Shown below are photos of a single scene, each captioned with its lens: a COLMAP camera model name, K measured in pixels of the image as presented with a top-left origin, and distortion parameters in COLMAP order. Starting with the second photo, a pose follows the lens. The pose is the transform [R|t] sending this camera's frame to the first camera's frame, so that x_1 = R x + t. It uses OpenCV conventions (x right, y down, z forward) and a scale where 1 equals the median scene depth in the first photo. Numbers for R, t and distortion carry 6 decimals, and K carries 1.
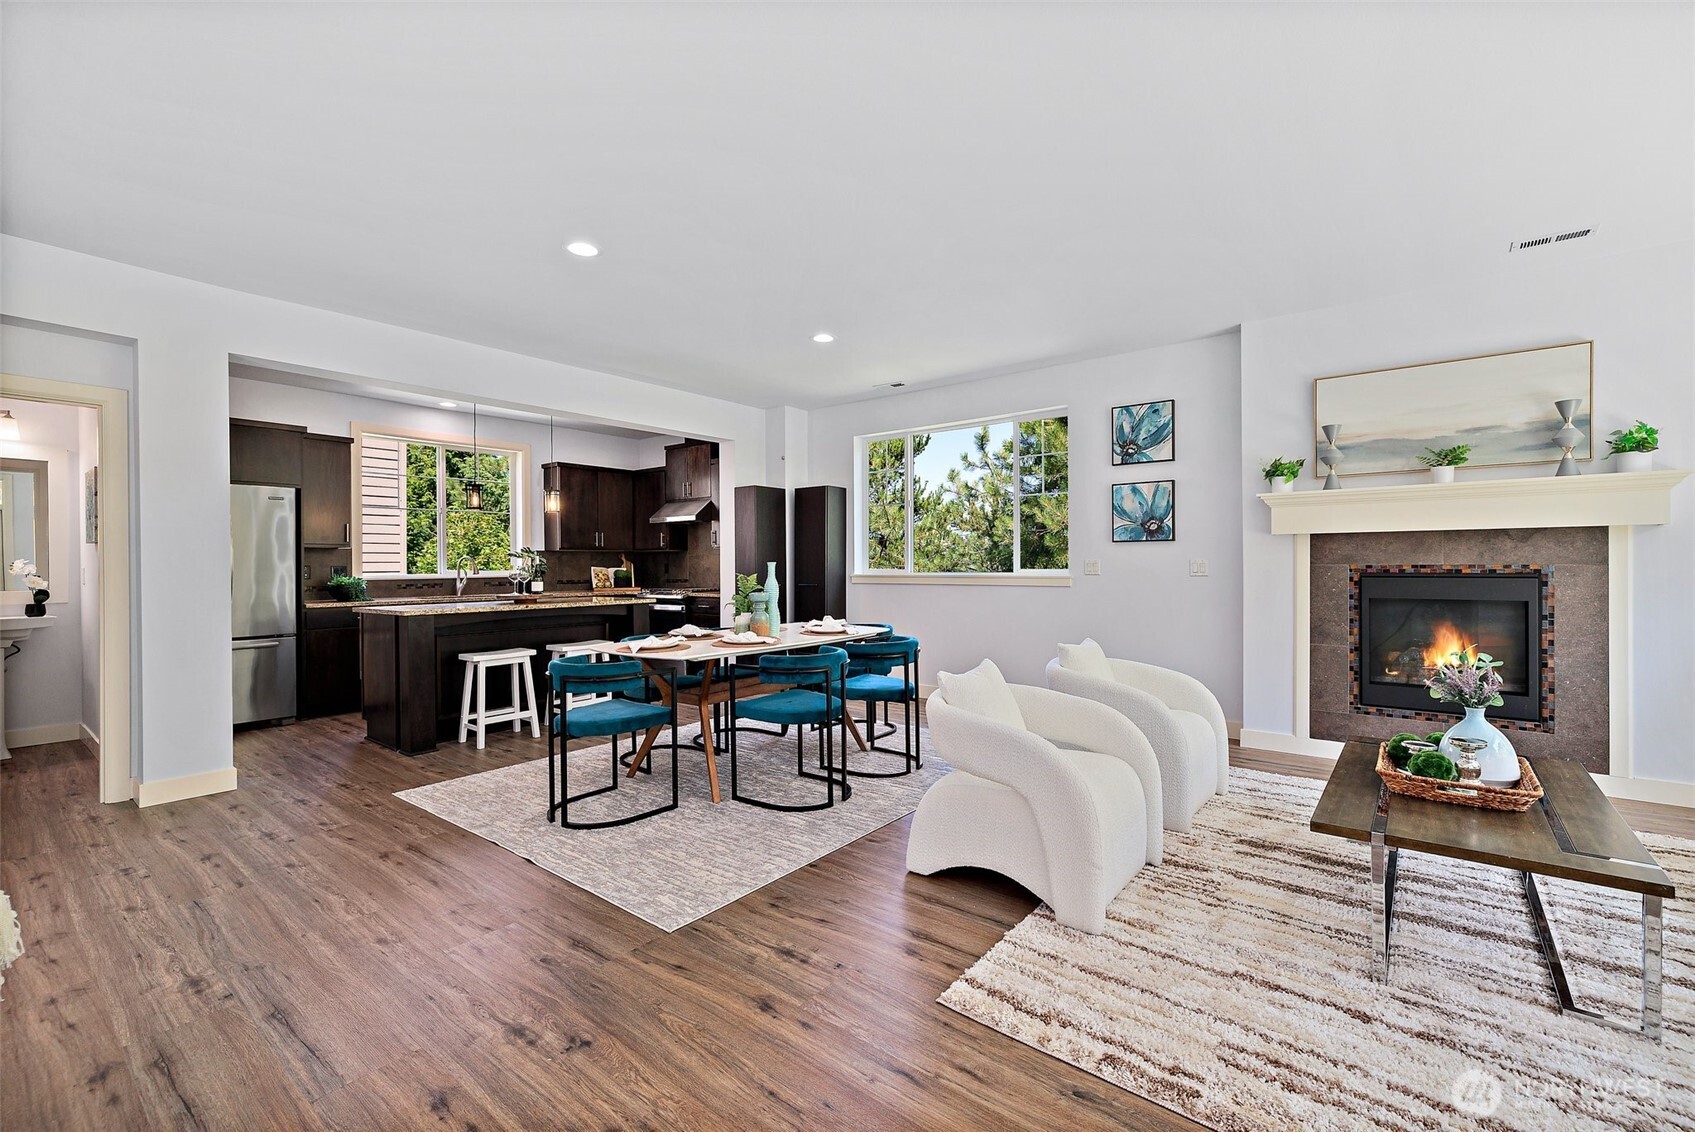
lens RADIAL K [[722.1, 0, 855.0], [0, 722.1, 576.7], [0, 0, 1]] dist [0.002893, -0.000451]
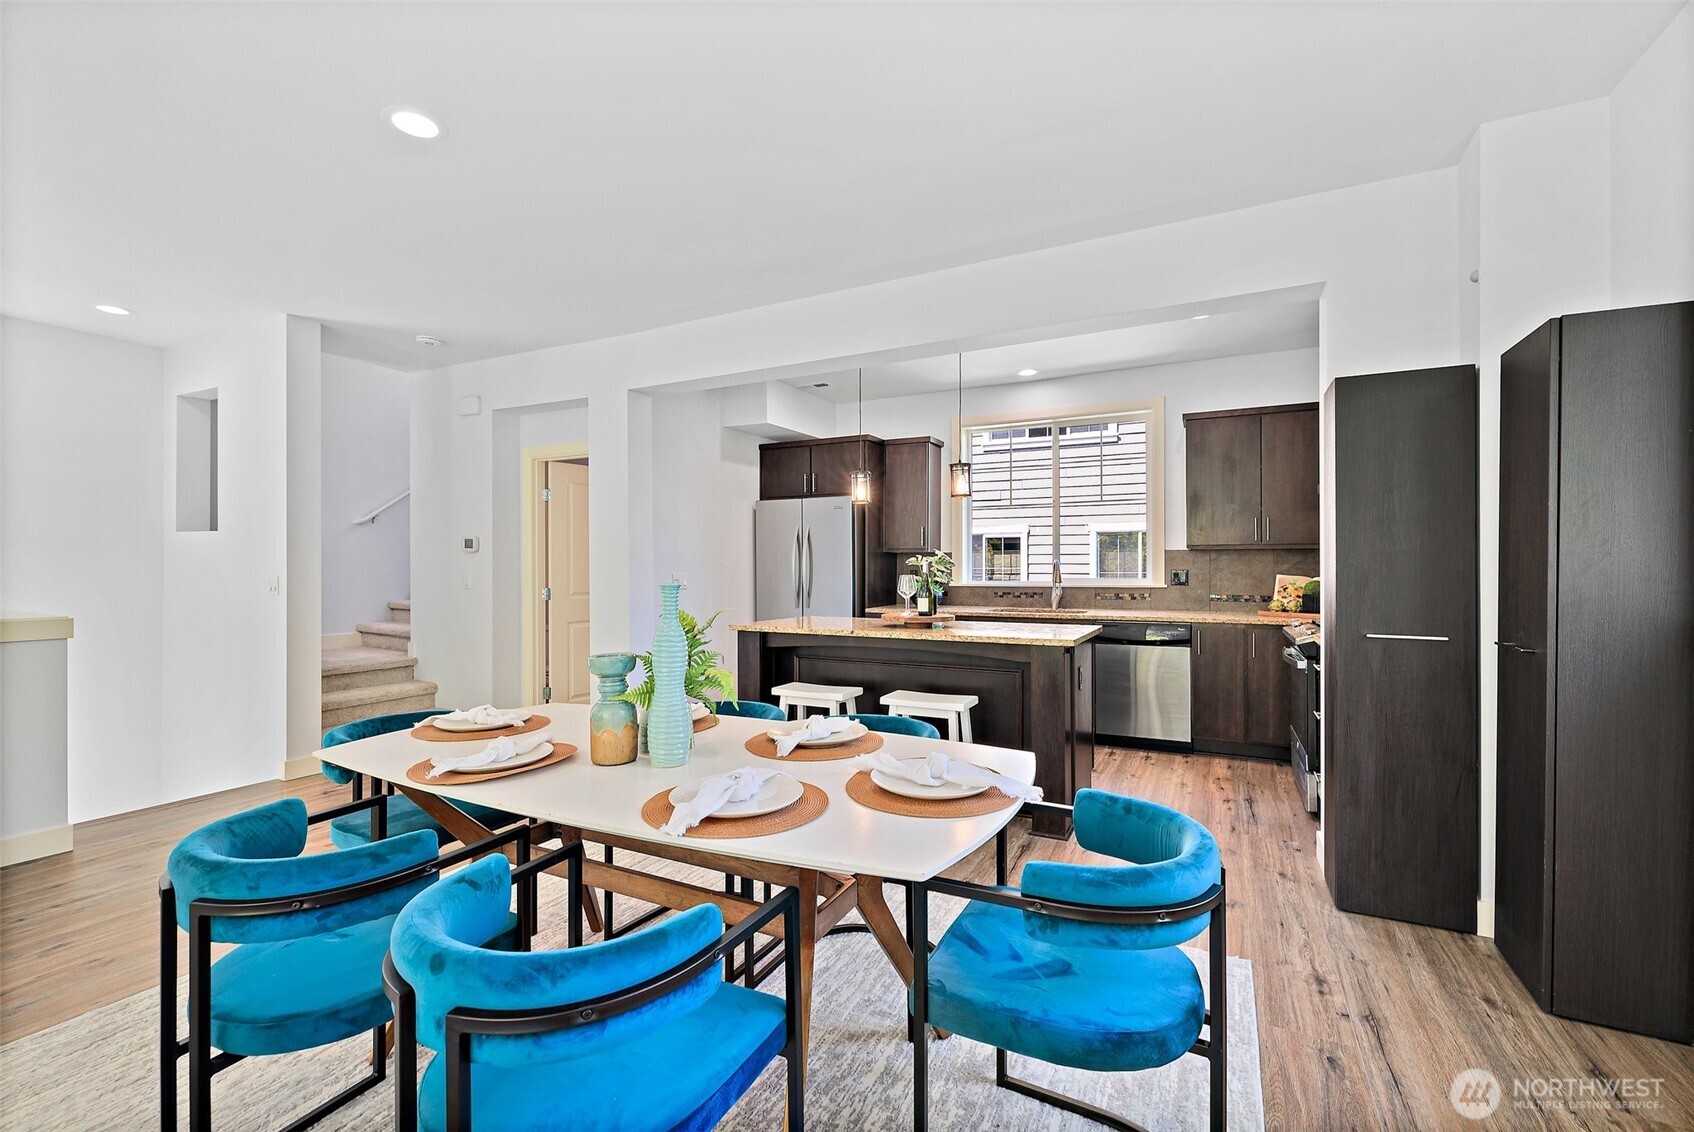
lens RADIAL K [[721.6, 0, 849.3], [0, 721.6, 563.4], [0, 0, 1]] dist [0.002893, -0.000451]
pose [[0.195125, 0.002659, -0.980775, 0.216010], [-0.017236, 0.999851, -0.000719, -0.022612], [0.980627, 0.017045, 0.195142, 0.731088]]
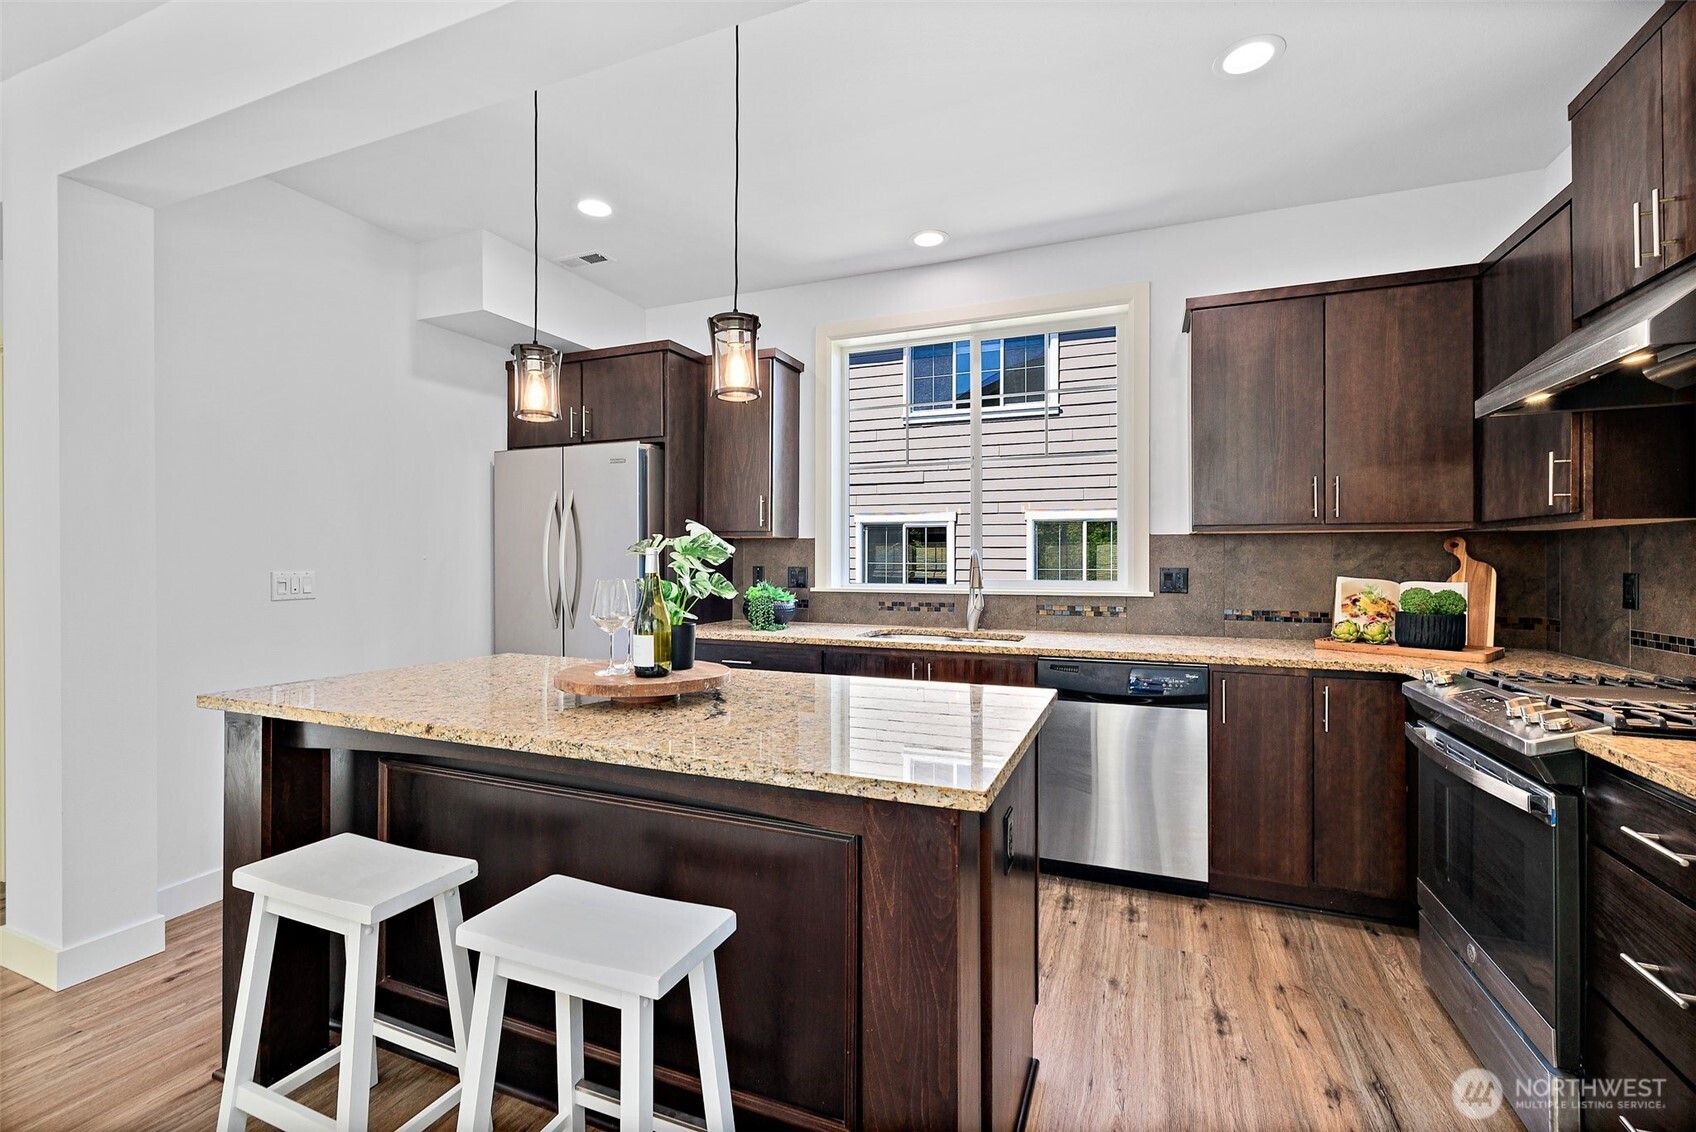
lens RADIAL K [[722.5, 0, 851.3], [0, 722.5, 558.3], [0, 0, 1]] dist [0.002893, -0.000451]
pose [[0.278583, 0.004630, -0.960401, -0.121604], [-0.022114, 0.999754, -0.001595, -0.023220], [0.960158, 0.021682, 0.278617, 0.919908]]
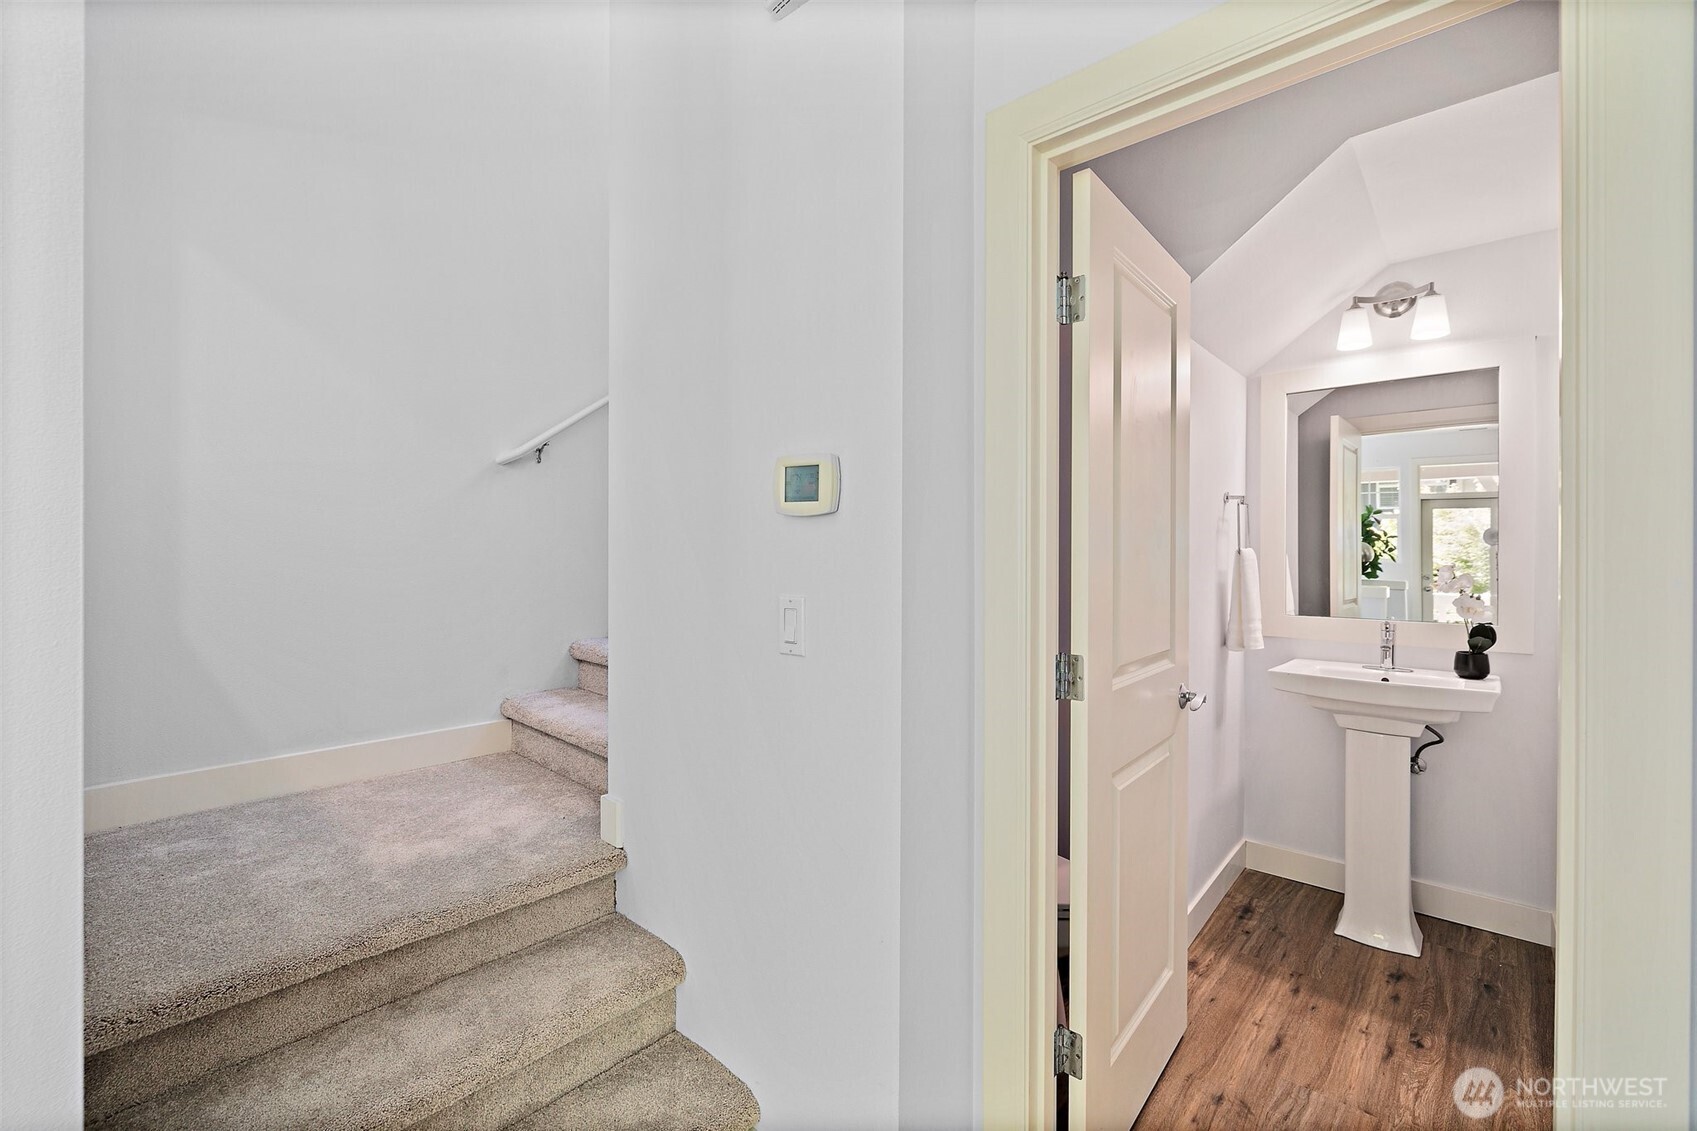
lens RADIAL K [[722.9, 0, 845.8], [0, 722.9, 550.7], [0, 0, 1]] dist [0.002893, -0.000451]
pose [[-0.056369, -0.004757, -0.998399, -0.489980], [-0.024632, 0.999691, -0.003373, -0.017594], [0.998106, 0.024402, -0.056469, 0.481401]]
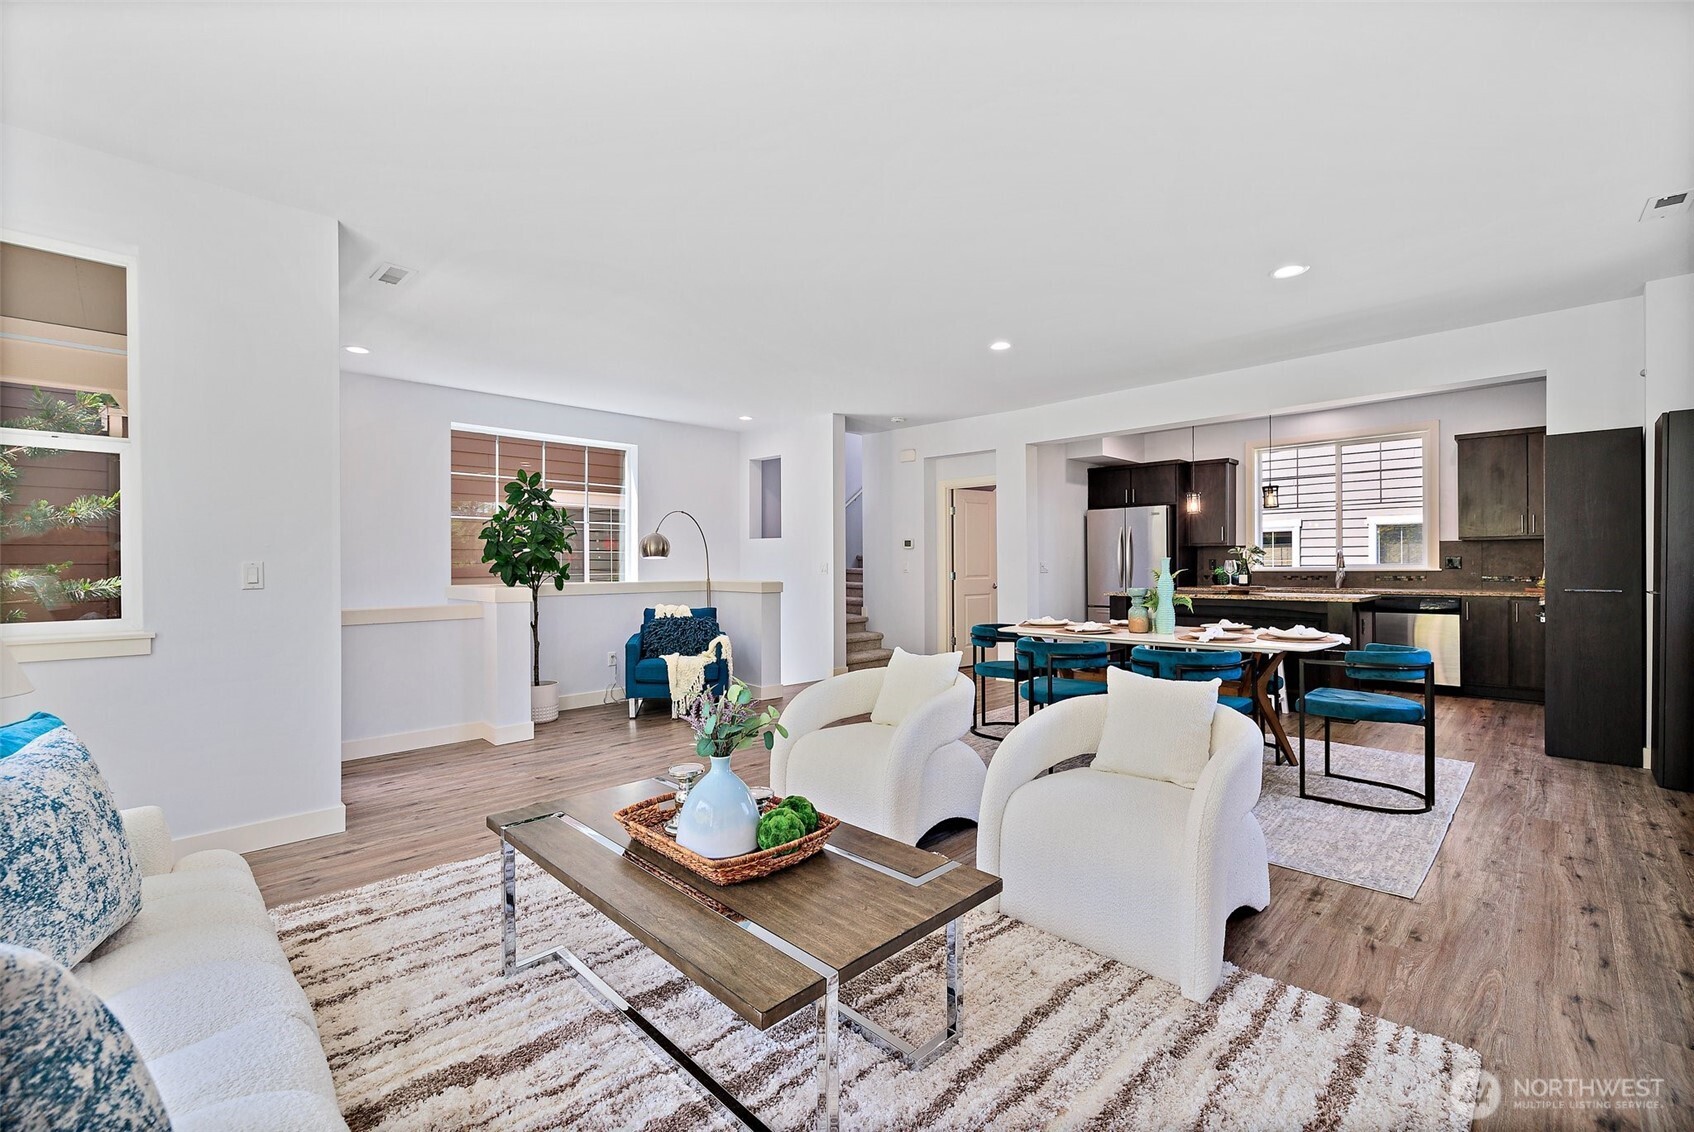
lens RADIAL K [[721.6, 0, 846.7], [0, 721.6, 569.2], [0, 0, 1]] dist [0.002893, -0.000451]
pose [[-0.105923, 0.012930, -0.994290, 0.640014], [-0.010603, 0.999844, 0.014132, -0.008929], [0.994318, 0.012039, -0.105769, 0.485160]]
